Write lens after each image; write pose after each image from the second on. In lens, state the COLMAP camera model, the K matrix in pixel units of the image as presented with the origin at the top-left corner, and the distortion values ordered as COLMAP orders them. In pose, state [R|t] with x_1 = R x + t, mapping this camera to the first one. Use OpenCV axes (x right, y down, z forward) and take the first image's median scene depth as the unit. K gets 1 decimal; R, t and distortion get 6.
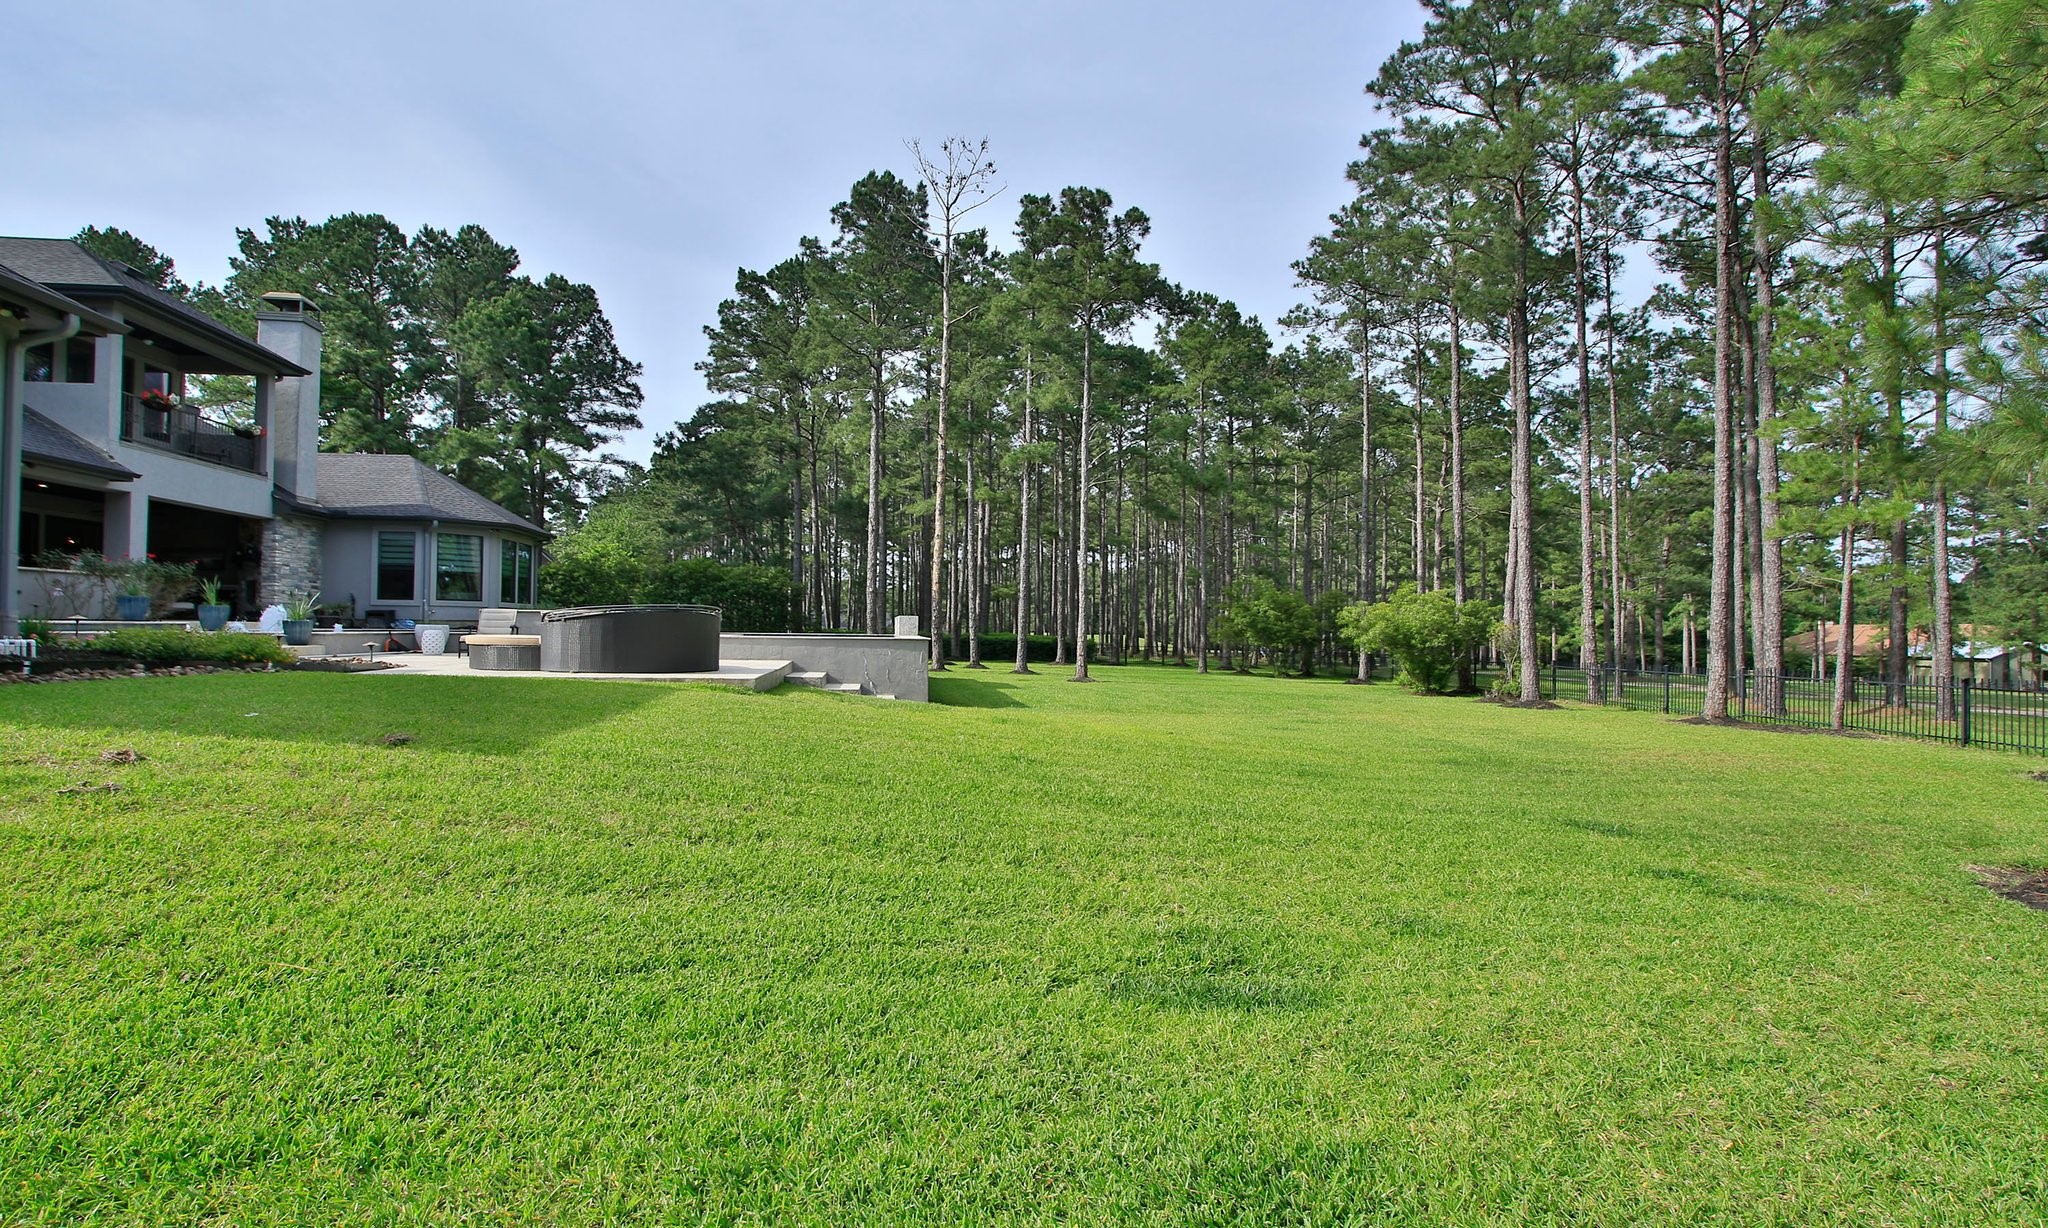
lens RADIAL K [[1045.5, 0, 1024.0], [0, 1045.5, 614.0], [0, 0, 1]] dist [0.000293, 0.000799]
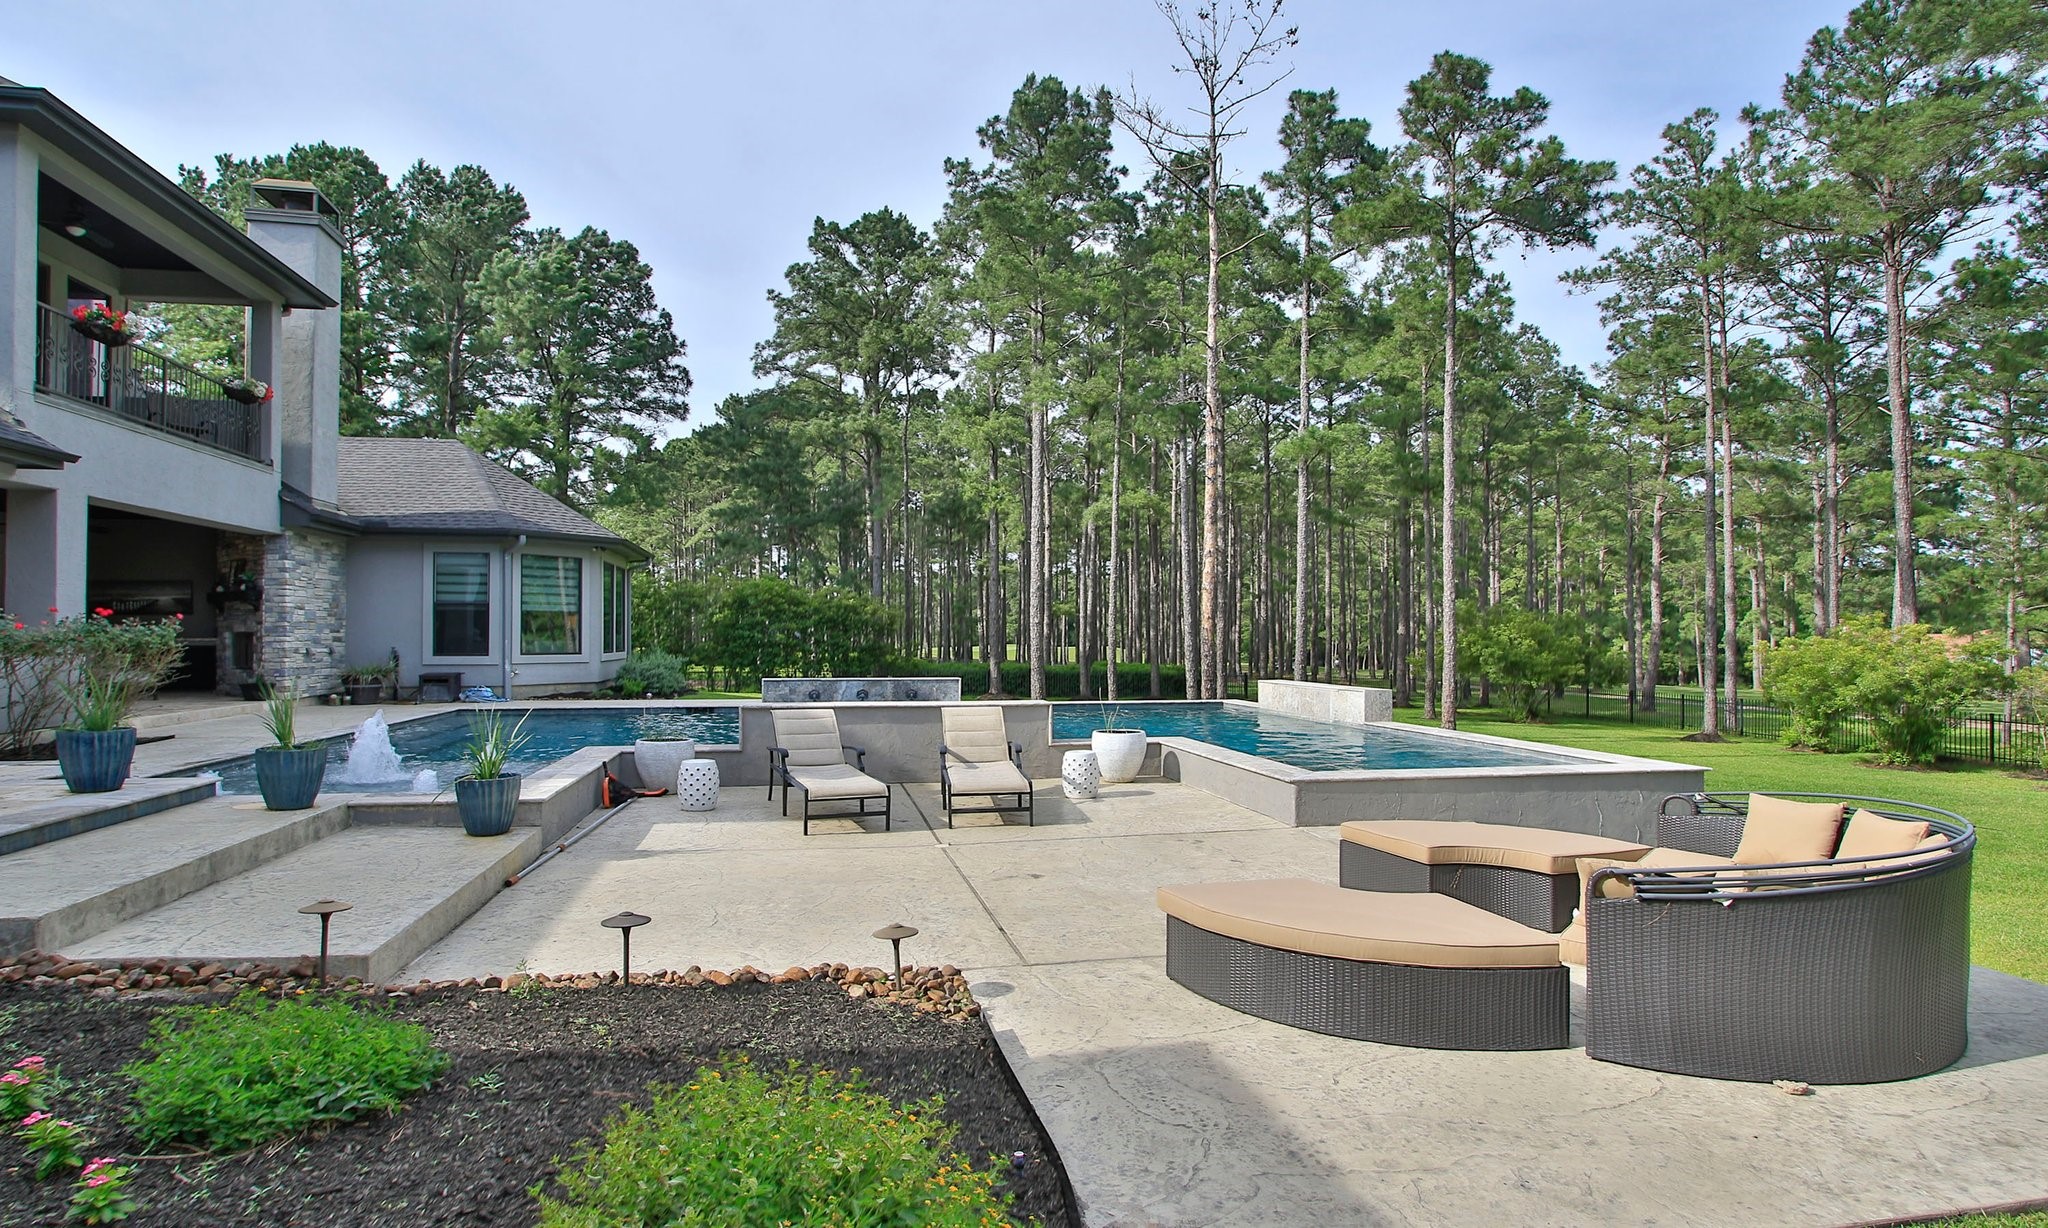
lens RADIAL K [[1045.3, 0, 1019.1], [0, 1045.3, 631.9], [0, 0, 1]] dist [-0.011614, -0.000980]
pose [[0.998359, -0.011999, 0.055996, -0.293576], [0.011503, 0.999892, 0.009172, -0.031490], [-0.056100, -0.008513, 0.998389, 0.333396]]
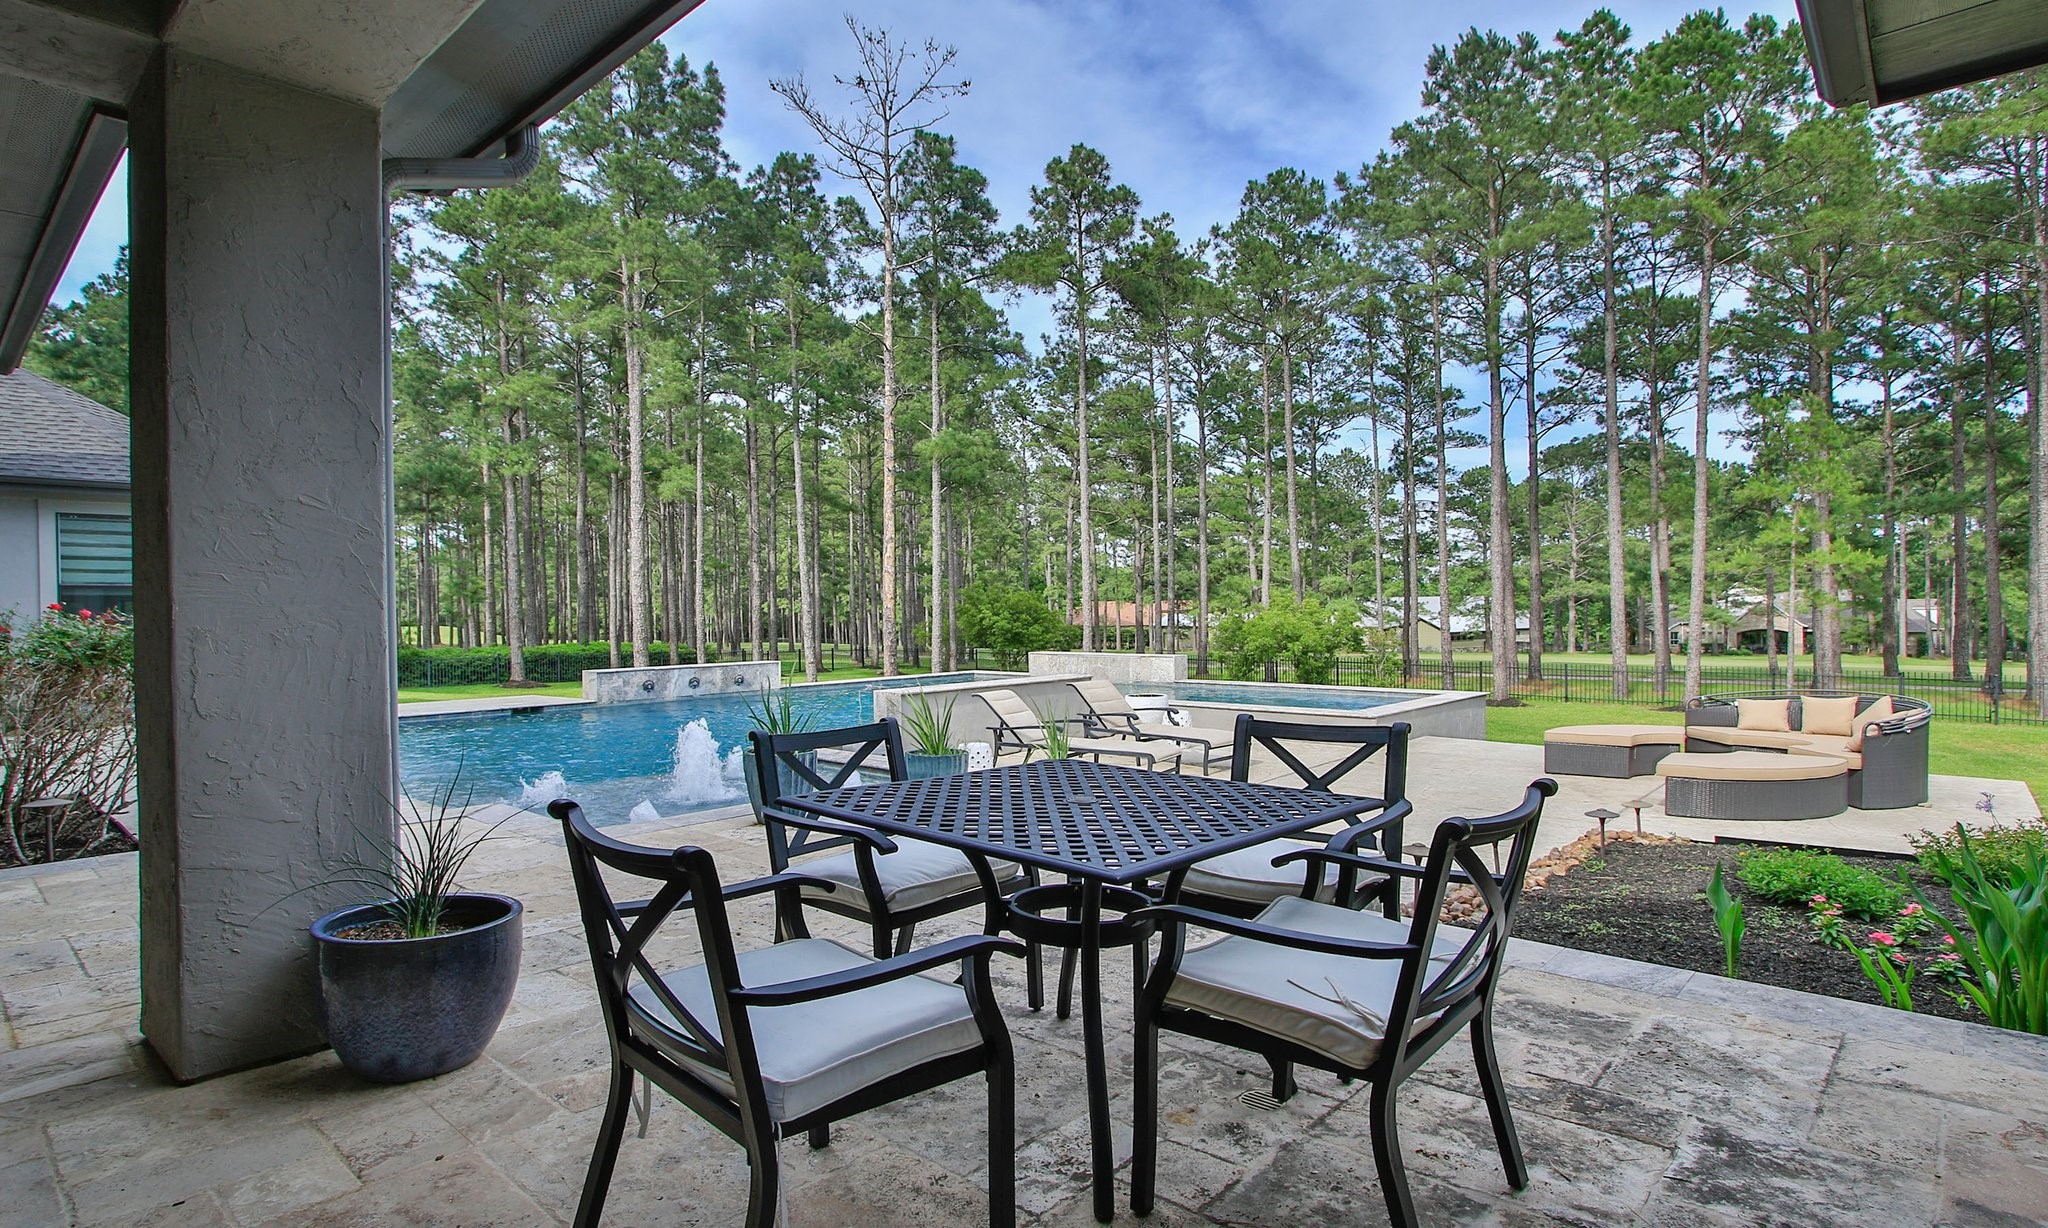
lens RADIAL K [[1045.3, 0, 1019.1], [0, 1045.3, 631.9], [0, 0, 1]] dist [-0.011614, -0.000980]
pose [[0.779197, -0.034984, 0.625802, -0.572100], [0.013641, 0.999151, 0.038870, -0.036907], [-0.626630, -0.021751, 0.779013, 0.361396]]
